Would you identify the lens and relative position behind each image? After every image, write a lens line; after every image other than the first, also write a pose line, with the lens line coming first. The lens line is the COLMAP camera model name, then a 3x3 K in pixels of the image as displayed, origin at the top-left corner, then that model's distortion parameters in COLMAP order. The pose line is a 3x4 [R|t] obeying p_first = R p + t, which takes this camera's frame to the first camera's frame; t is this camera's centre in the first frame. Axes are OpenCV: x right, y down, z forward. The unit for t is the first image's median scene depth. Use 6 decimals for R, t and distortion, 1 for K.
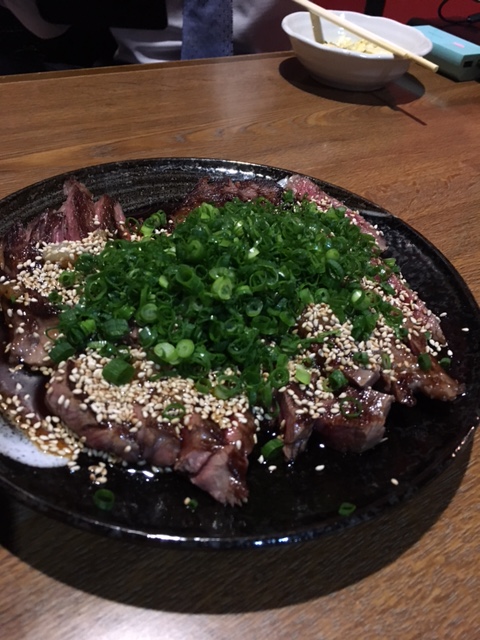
lens RADIAL K [[556.5, 0, 239.5], [0, 556.5, 317.2], [0, 0, 1]] dist [0.035196, -0.017801]
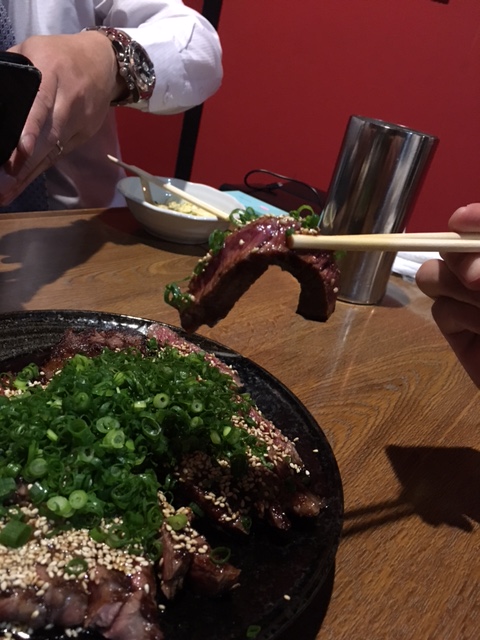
lens RADIAL K [[556.5, 0, 241.2], [0, 556.5, 321.6], [0, 0, 1]] dist [0.035196, -0.017801]
pose [[0.945745, -0.029532, 0.323566, -0.122486], [0.097827, 0.975531, -0.196897, -0.027977], [-0.309834, 0.217868, 0.925493, -0.109316]]
